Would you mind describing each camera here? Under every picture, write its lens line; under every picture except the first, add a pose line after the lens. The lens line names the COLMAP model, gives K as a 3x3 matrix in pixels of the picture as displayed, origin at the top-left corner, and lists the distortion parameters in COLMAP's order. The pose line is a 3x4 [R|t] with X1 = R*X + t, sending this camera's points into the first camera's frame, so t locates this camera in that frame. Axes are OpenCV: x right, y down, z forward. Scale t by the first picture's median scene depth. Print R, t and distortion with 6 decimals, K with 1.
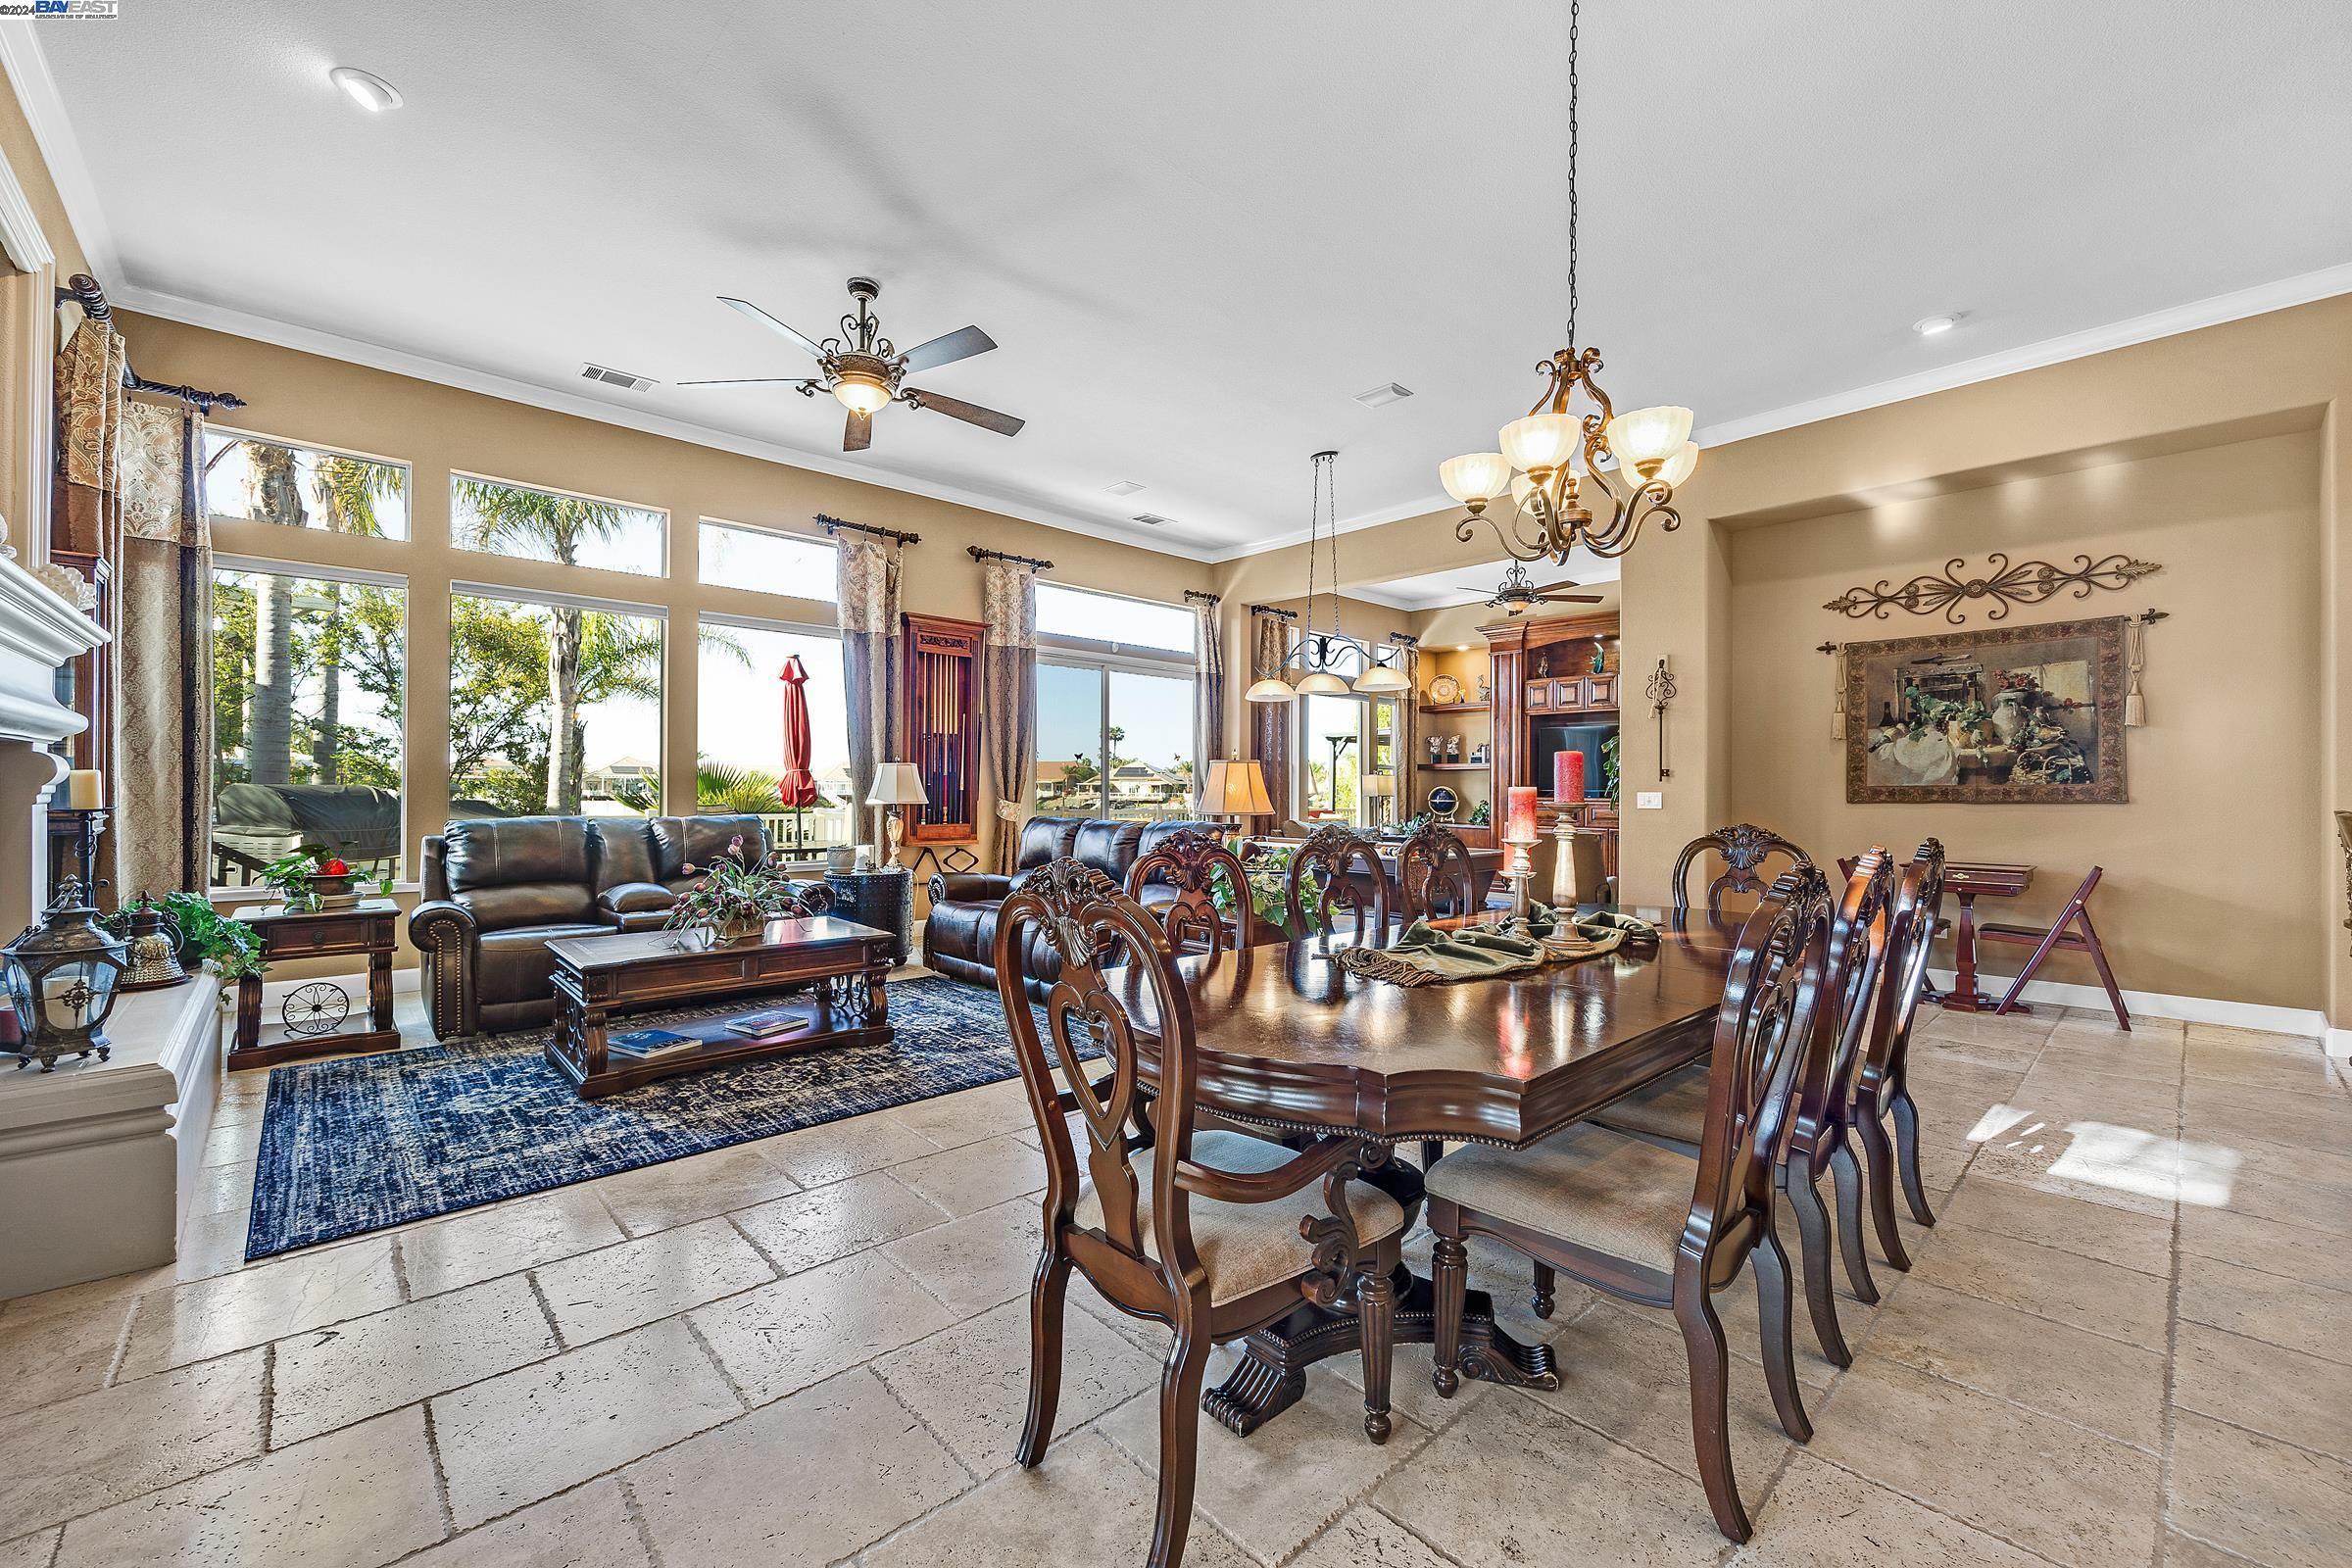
lens RADIAL K [[944.0, 0, 1175.4], [0, 944.0, 782.9], [0, 0, 1]] dist [-0.002003, -0.000319]
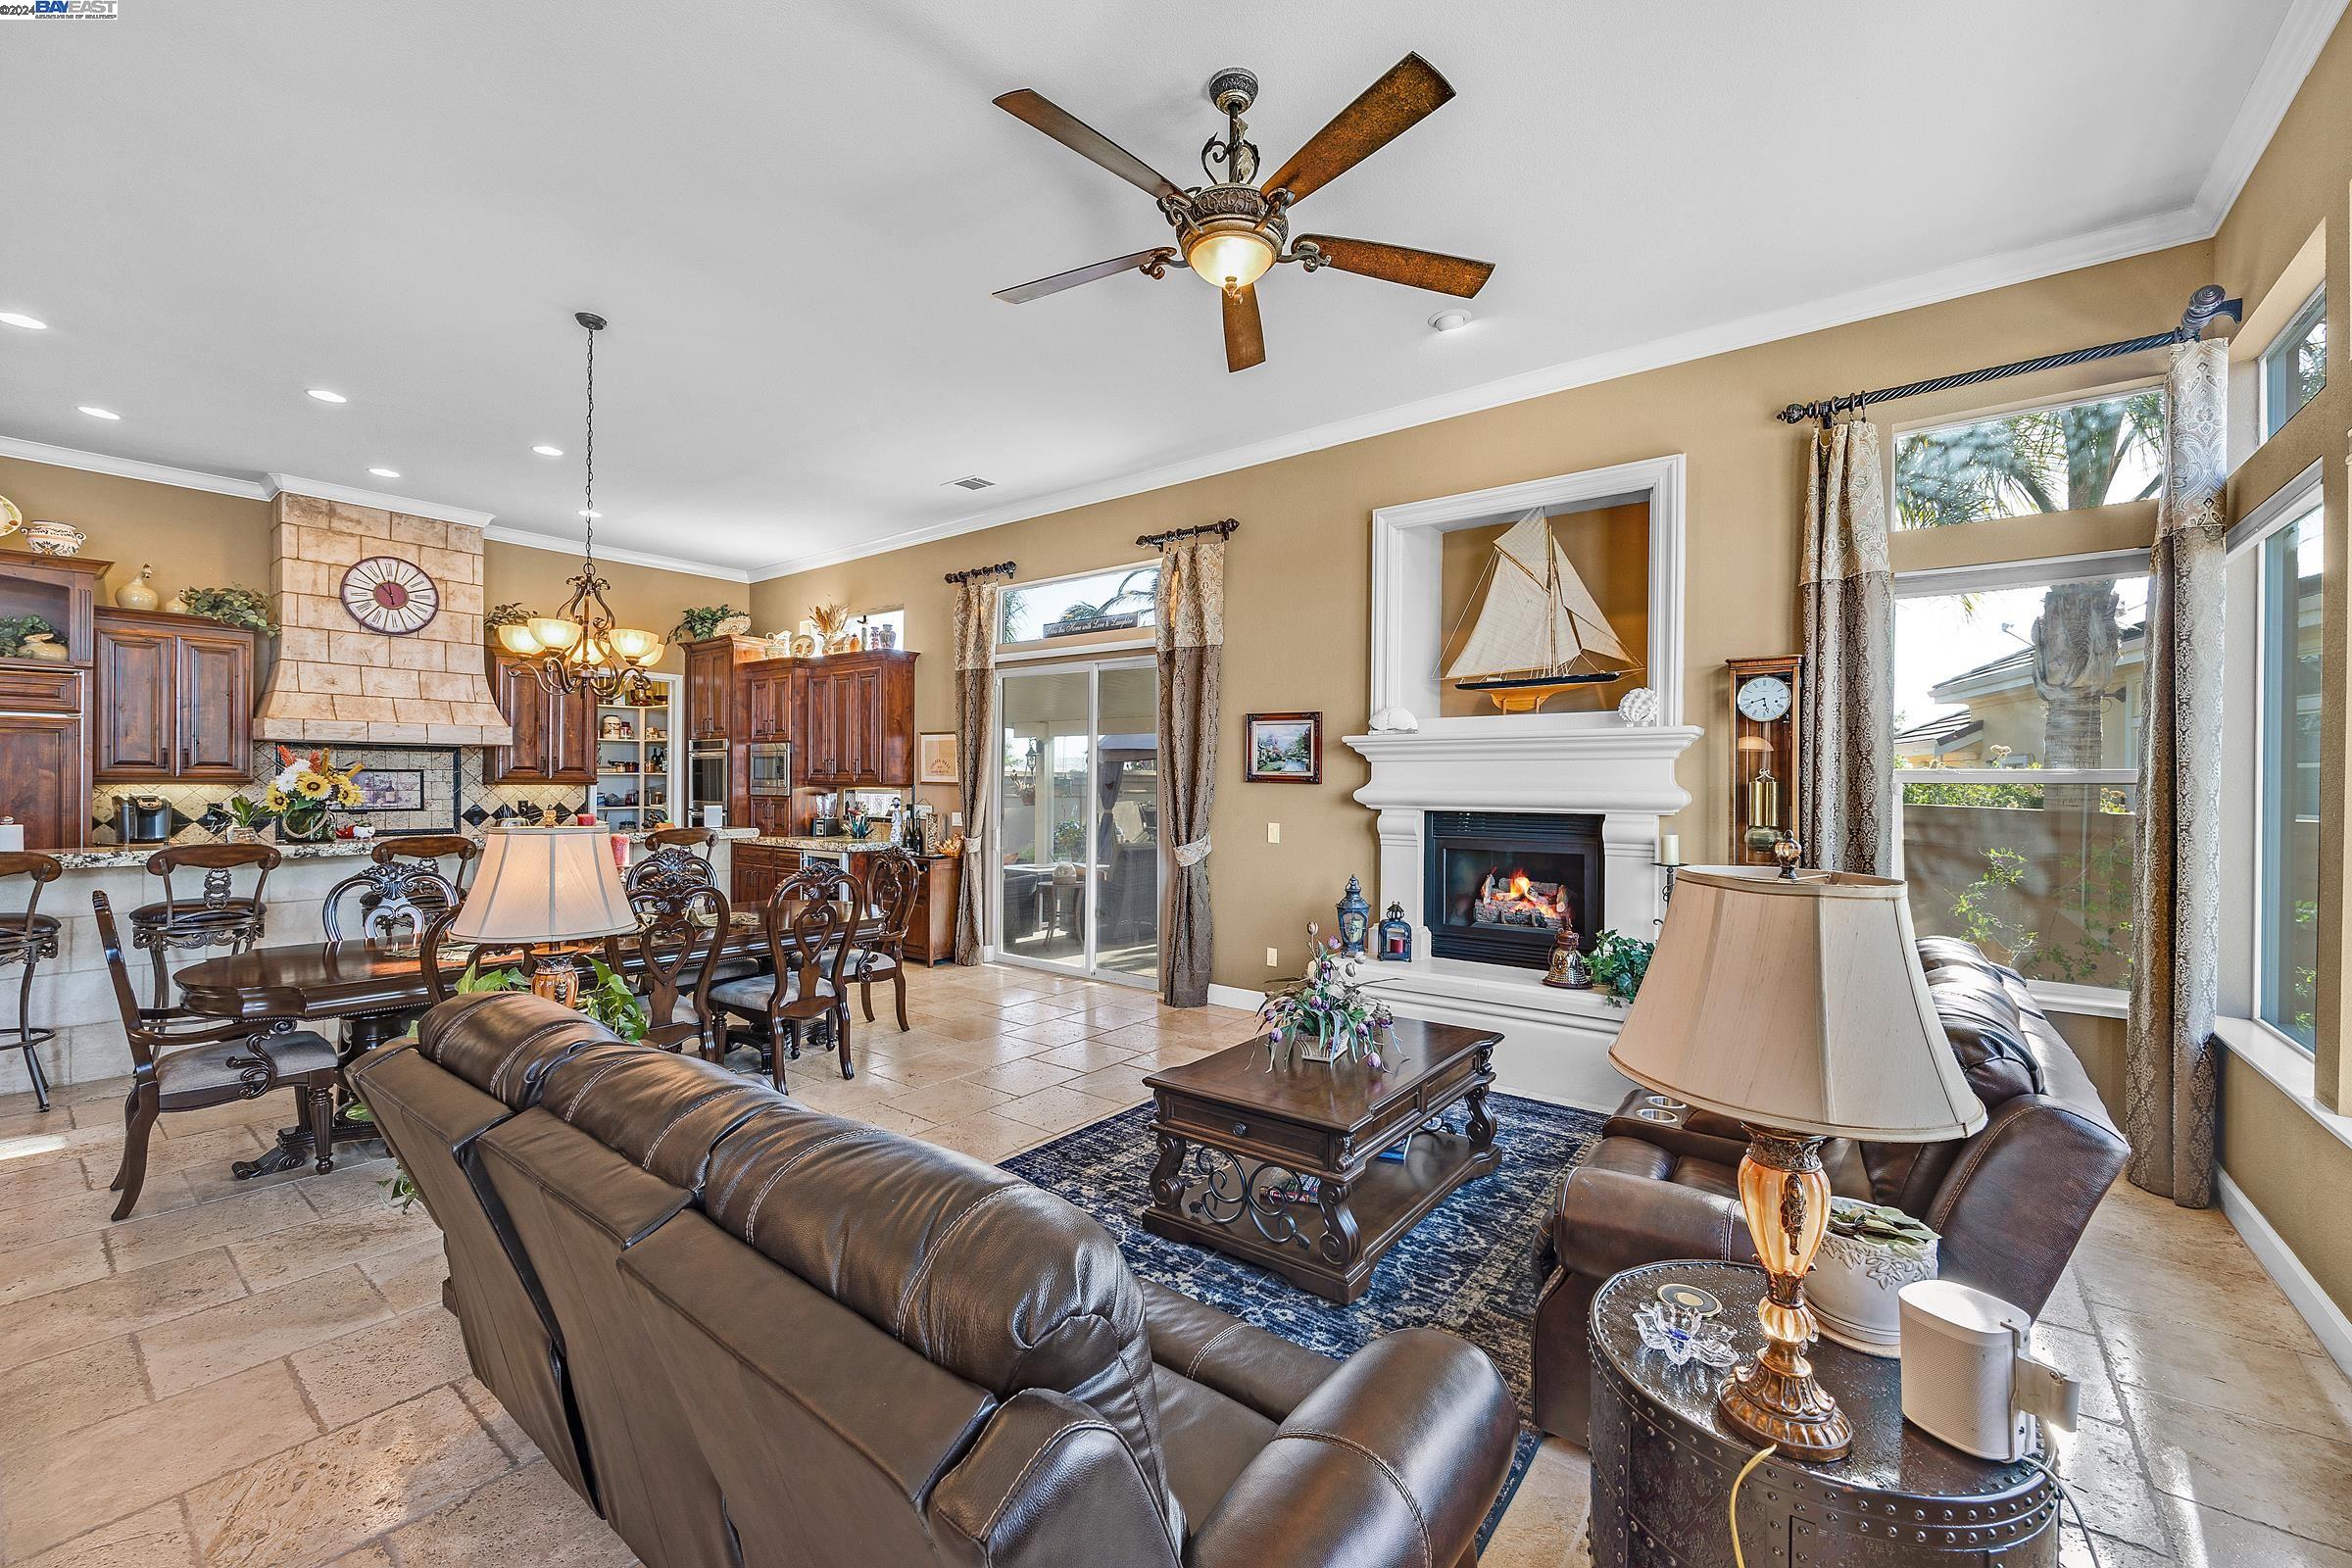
lens RADIAL K [[944.0, 0, 1175.4], [0, 944.0, 782.9], [0, 0, 1]] dist [-0.002003, -0.000319]
pose [[-0.986529, -0.013852, -0.162998, -0.162360], [-0.012766, 0.999889, -0.007704, -0.041193], [0.163087, -0.005520, -0.986596, 1.349365]]
